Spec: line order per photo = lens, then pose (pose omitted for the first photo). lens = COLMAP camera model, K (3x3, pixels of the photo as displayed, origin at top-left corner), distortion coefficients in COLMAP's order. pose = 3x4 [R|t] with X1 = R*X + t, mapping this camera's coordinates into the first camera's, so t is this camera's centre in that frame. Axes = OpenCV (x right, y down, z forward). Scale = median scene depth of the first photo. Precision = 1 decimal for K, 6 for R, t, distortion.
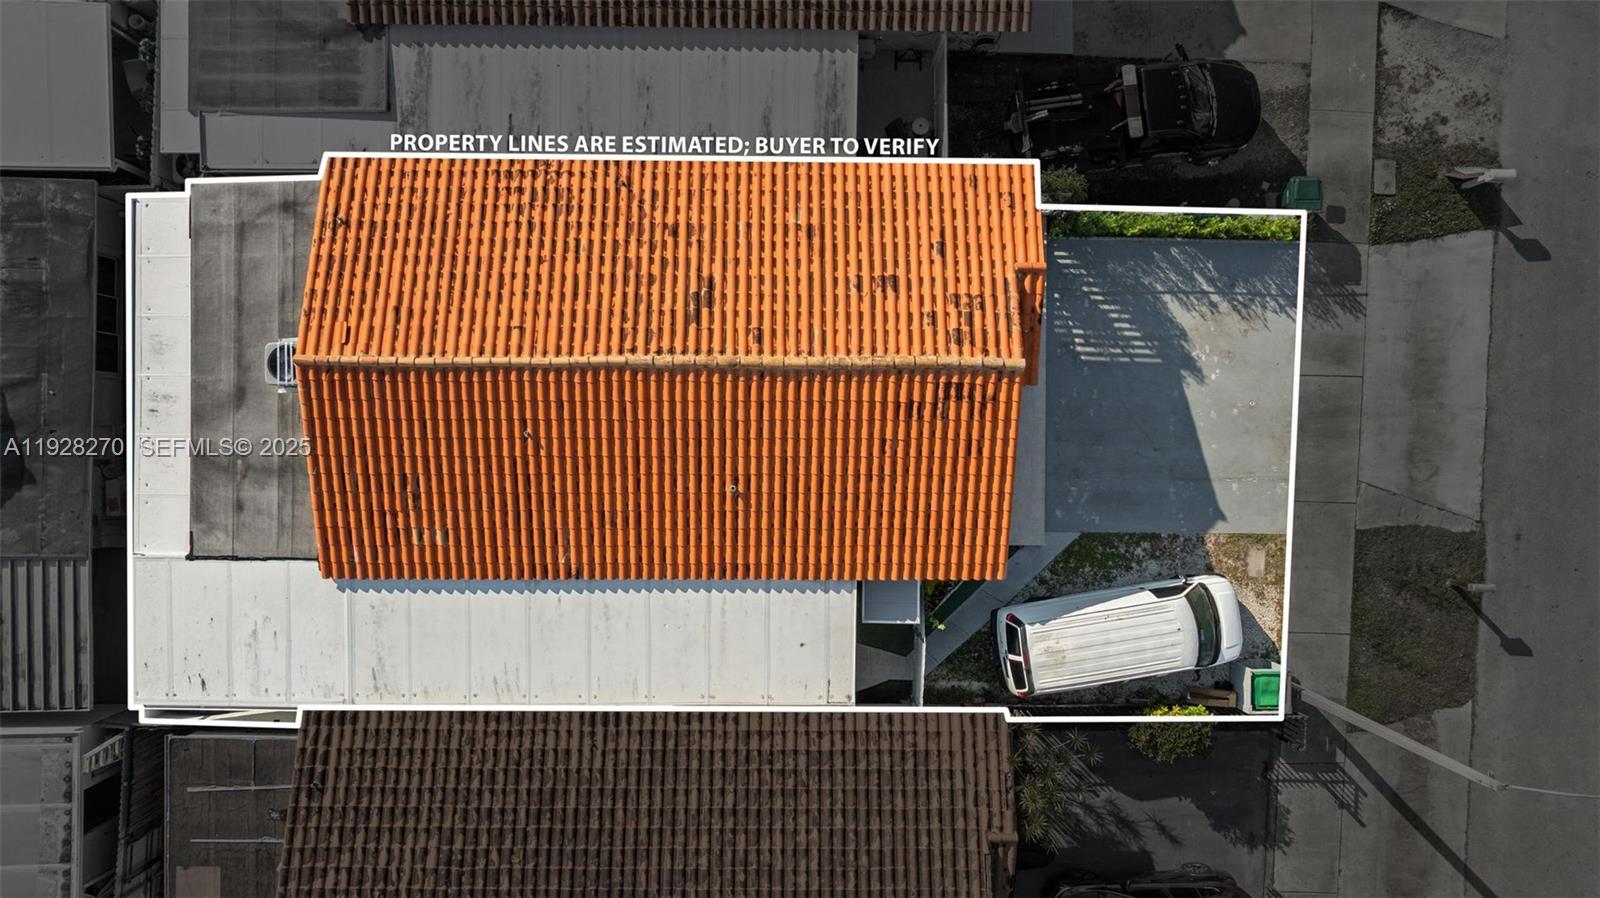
lens RADIAL K [[1142.1, 0, 800.0], [0, 1142.1, 449.0], [0, 0, 1]] dist [-0.018785, -0.004549]
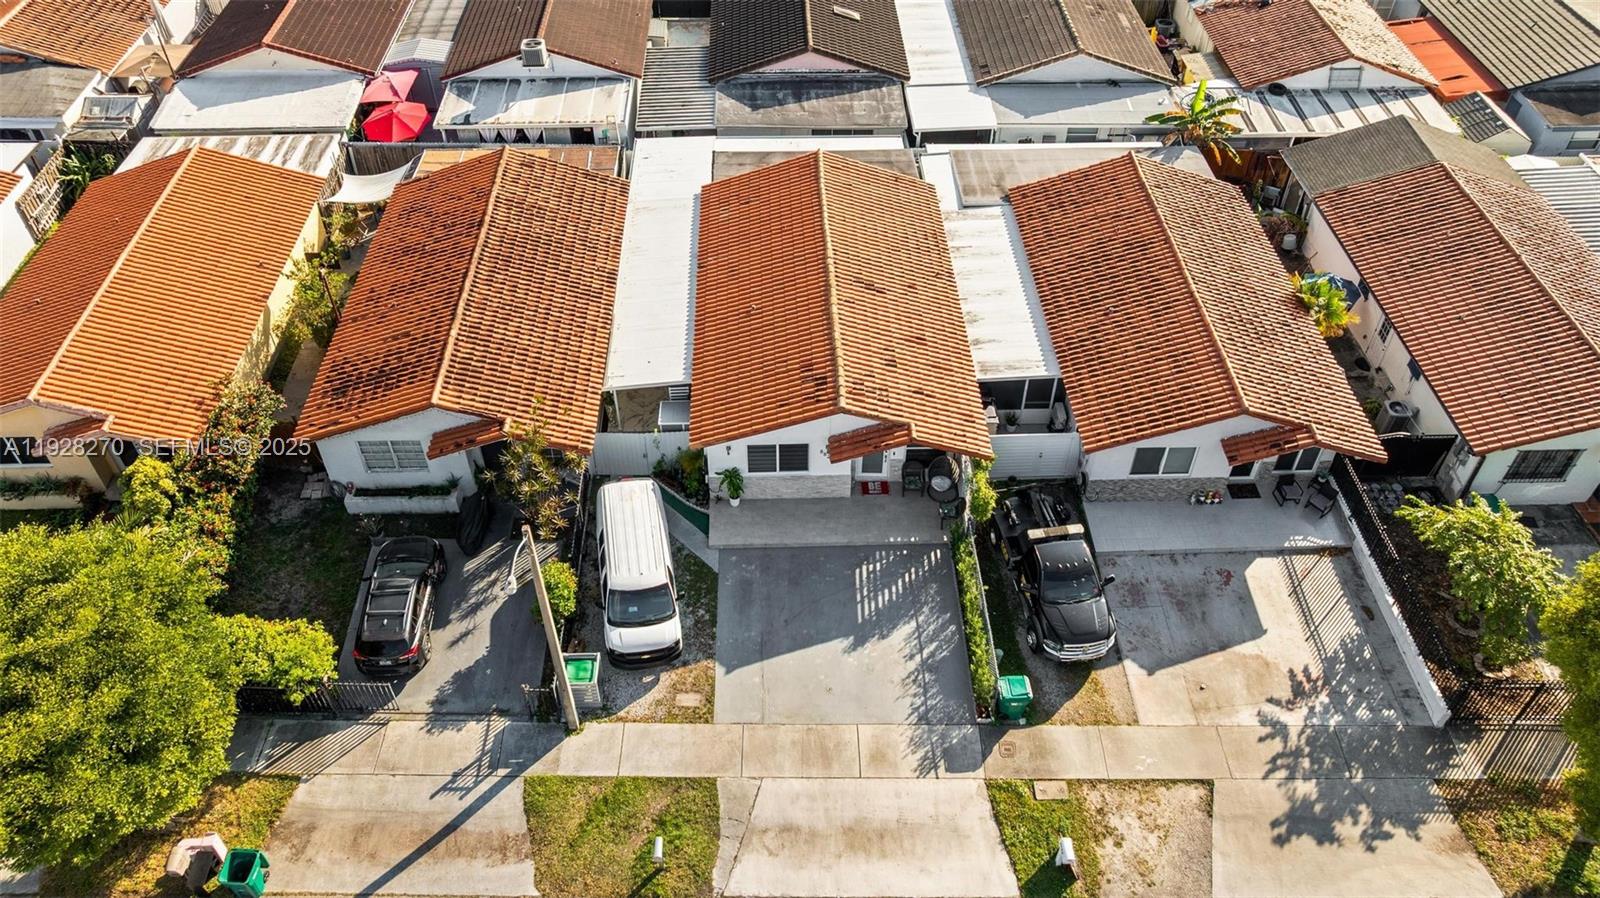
lens RADIAL K [[1182.4, 0, 800.0], [0, 1182.4, 449.0], [0, 0, 1]] dist [-0.014989, -0.001822]
pose [[0.038218, 0.673202, -0.738471, 1.103539], [-0.999184, 0.016070, -0.037060, 0.029104], [-0.013081, 0.739284, 0.673266, 0.029610]]
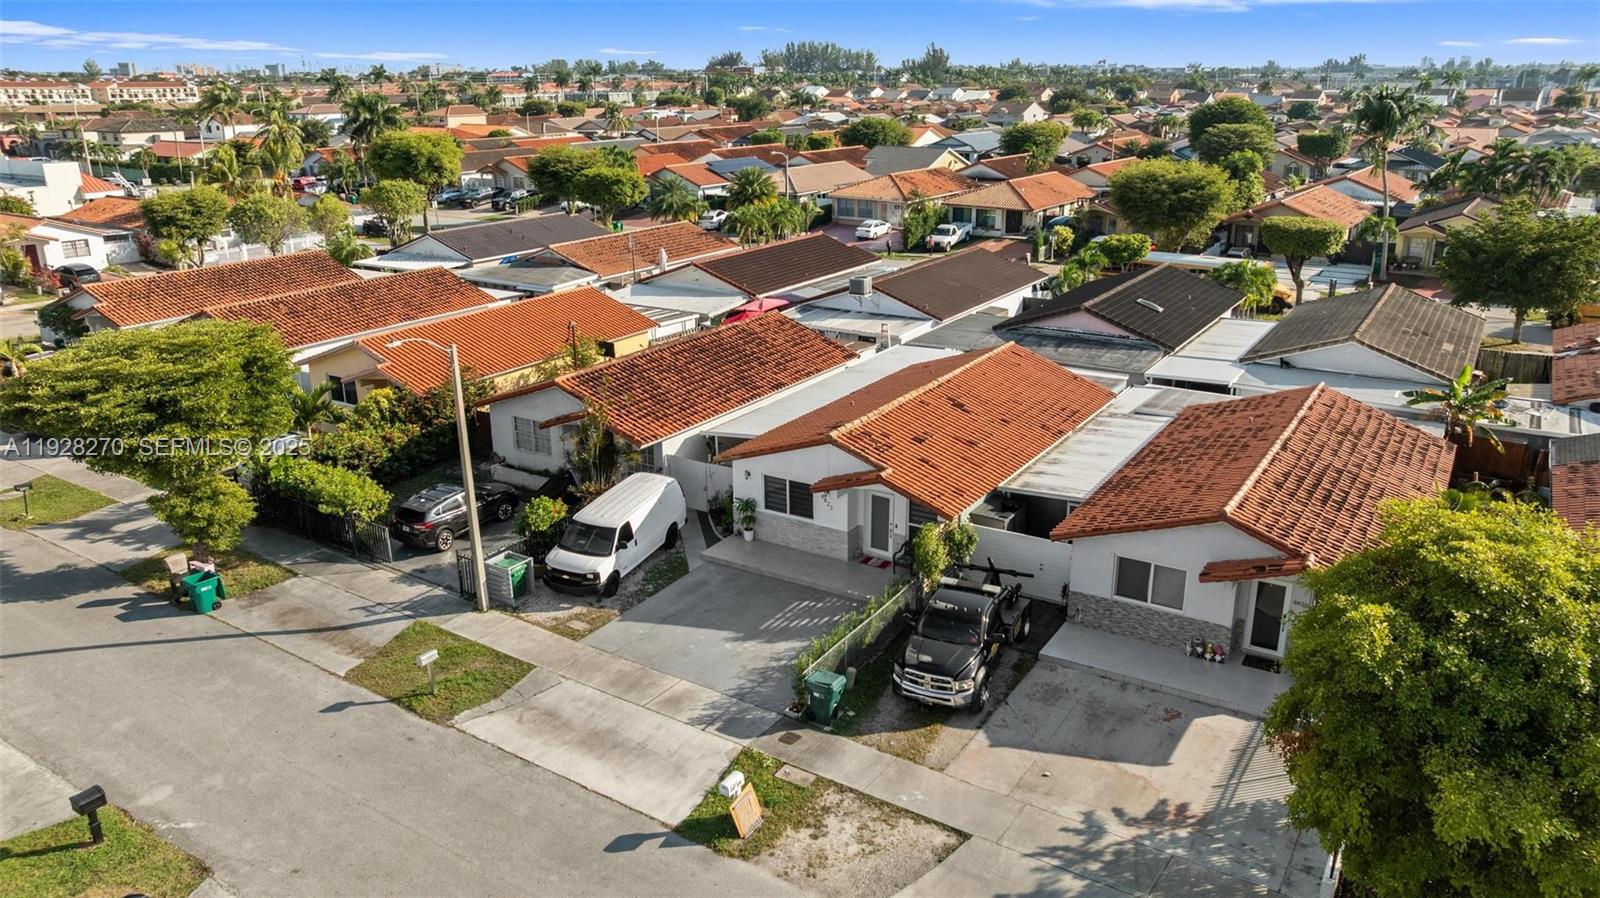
lens RADIAL K [[1142.1, 0, 800.0], [0, 1142.1, 449.0], [0, 0, 1]] dist [-0.018785, -0.004549]
pose [[-0.528098, 0.244203, -0.813313, 1.205139], [-0.849037, -0.169618, 0.500365, -0.662757], [-0.015762, 0.954775, 0.296913, 0.468703]]
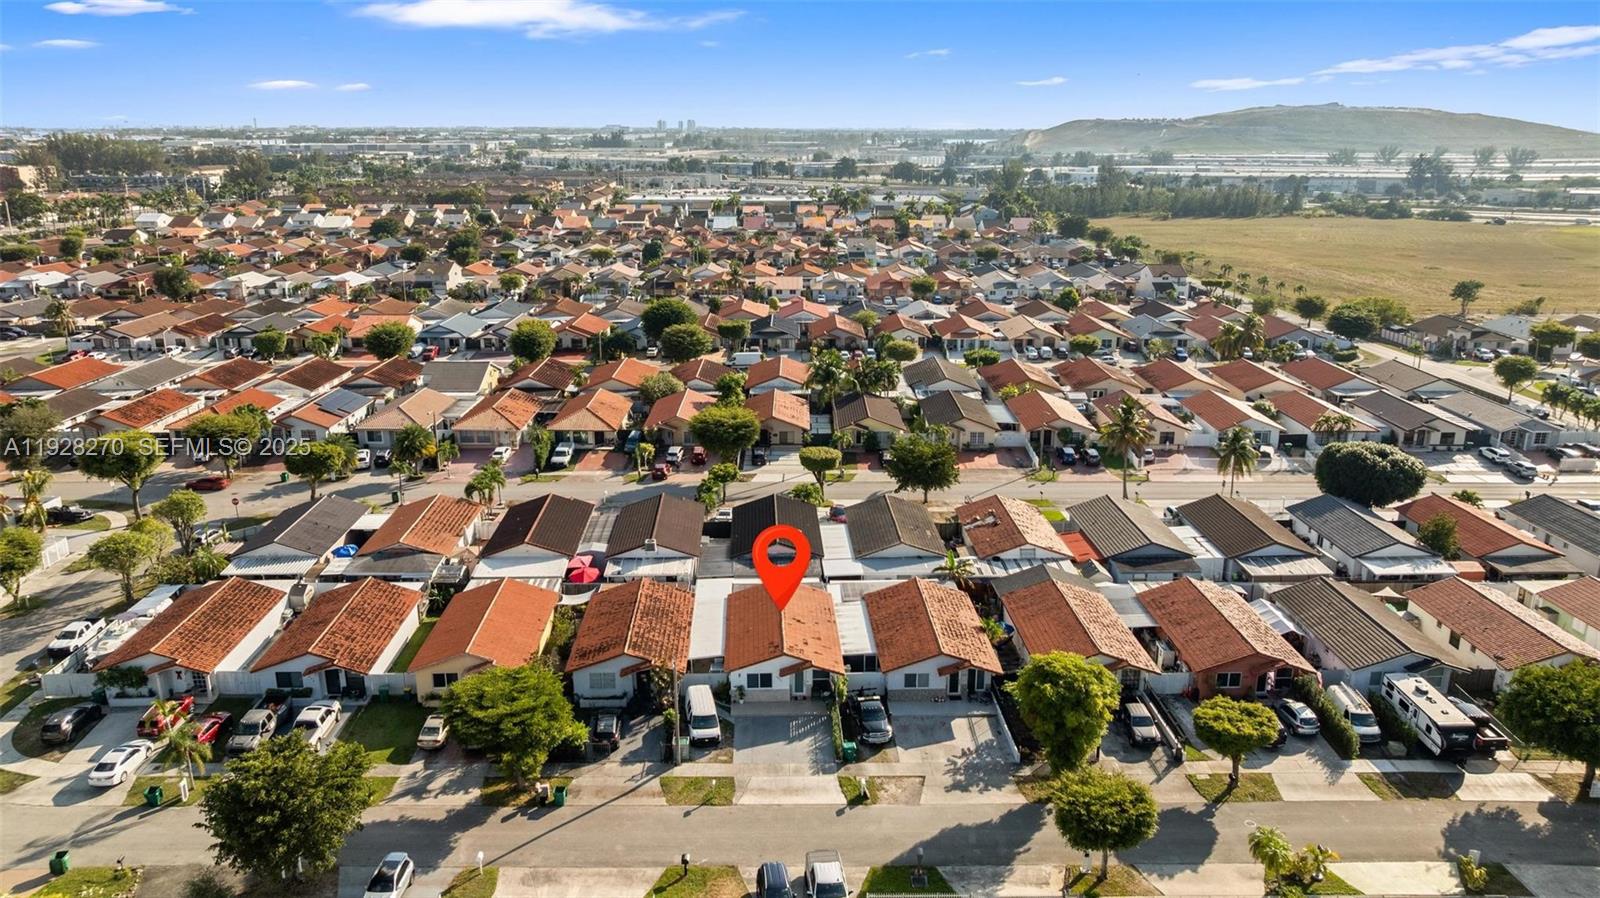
lens RADIAL K [[1142.1, 0, 800.0], [0, 1142.1, 449.0], [0, 0, 1]] dist [-0.018785, -0.004549]
pose [[0.045157, 0.247369, -0.967868, 2.987213], [-0.998957, 0.004570, -0.045439, 0.032822], [-0.006817, 0.968911, 0.247317, -0.456960]]
